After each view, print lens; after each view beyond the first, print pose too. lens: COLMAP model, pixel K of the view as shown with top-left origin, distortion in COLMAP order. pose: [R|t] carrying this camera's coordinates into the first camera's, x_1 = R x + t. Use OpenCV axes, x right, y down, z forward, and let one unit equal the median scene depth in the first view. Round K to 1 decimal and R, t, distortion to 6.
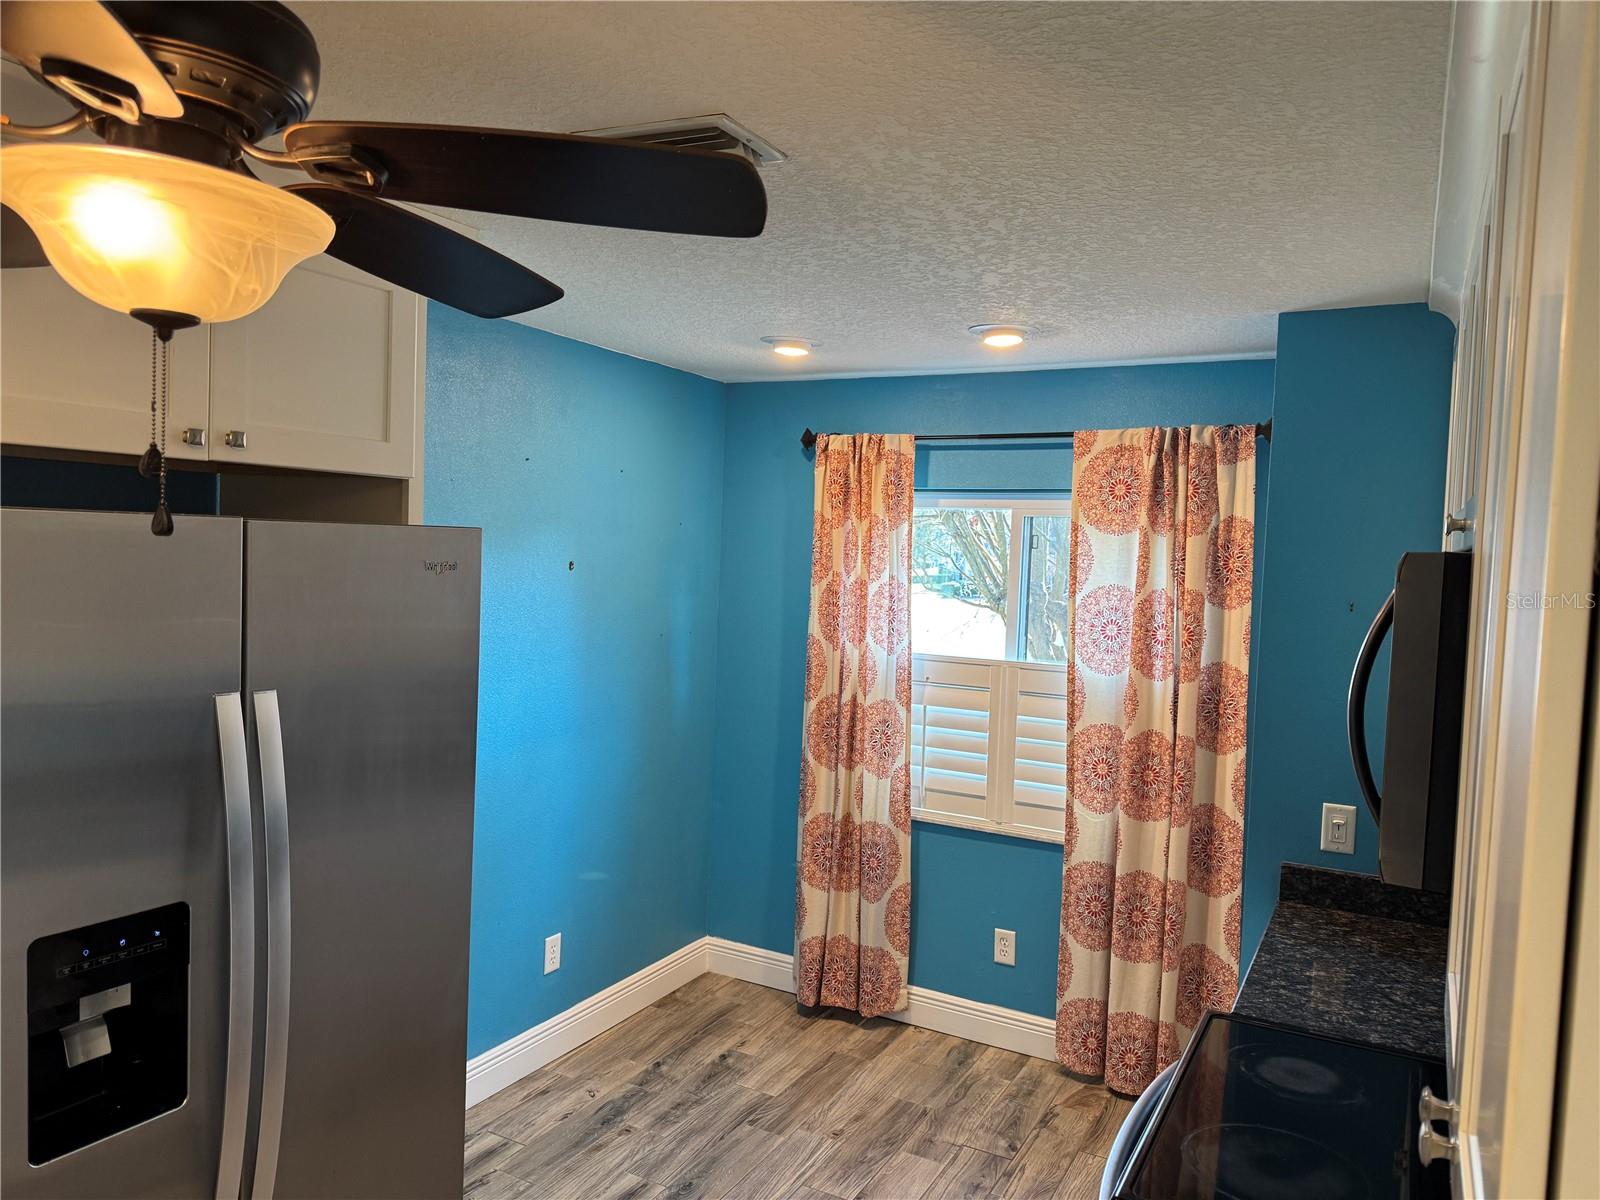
lens RADIAL K [[1139.4, 0, 754.3], [0, 1139.4, 585.4], [0, 0, 1]] dist [0.052057, -0.057843]
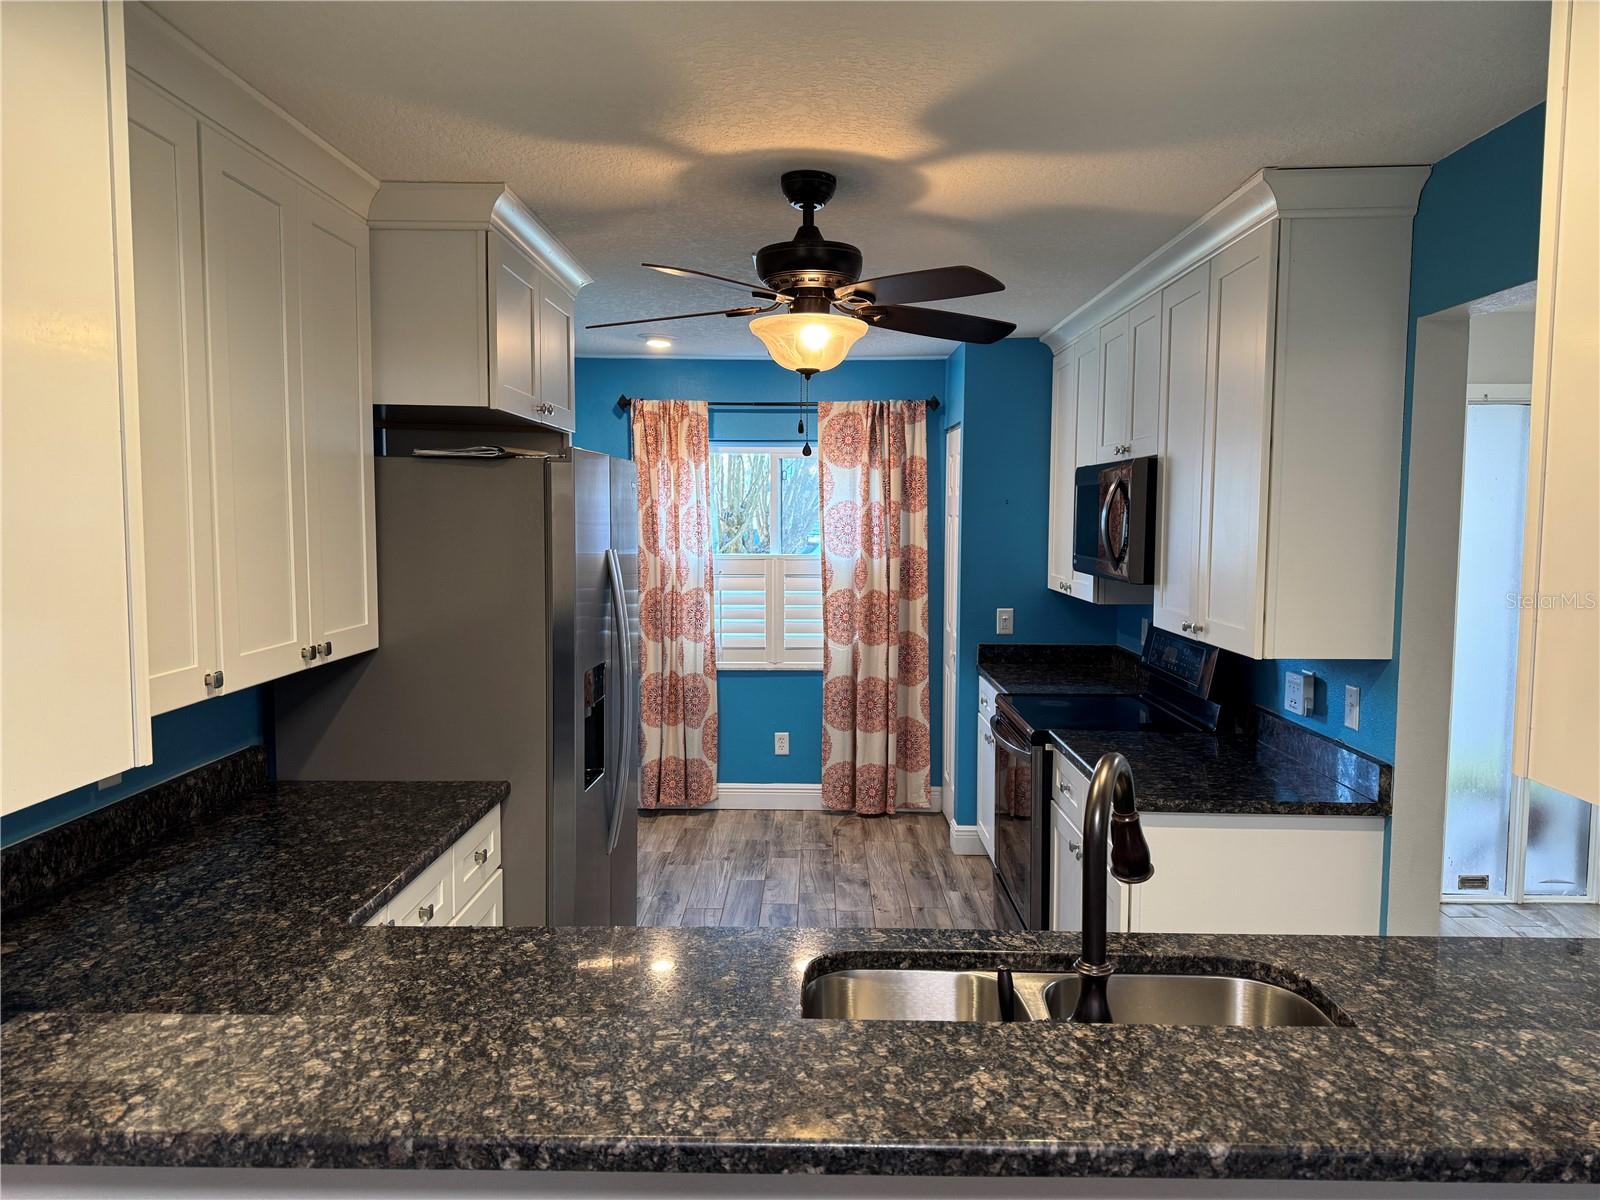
lens RADIAL K [[1139.4, 0, 799.8], [0, 1139.4, 594.2], [0, 0, 1]] dist [0.052057, -0.057843]
pose [[0.874344, -0.068735, 0.480415, -0.498714], [0.045026, 0.997139, 0.060719, 0.029295], [-0.483214, -0.031458, 0.874937, -0.341807]]
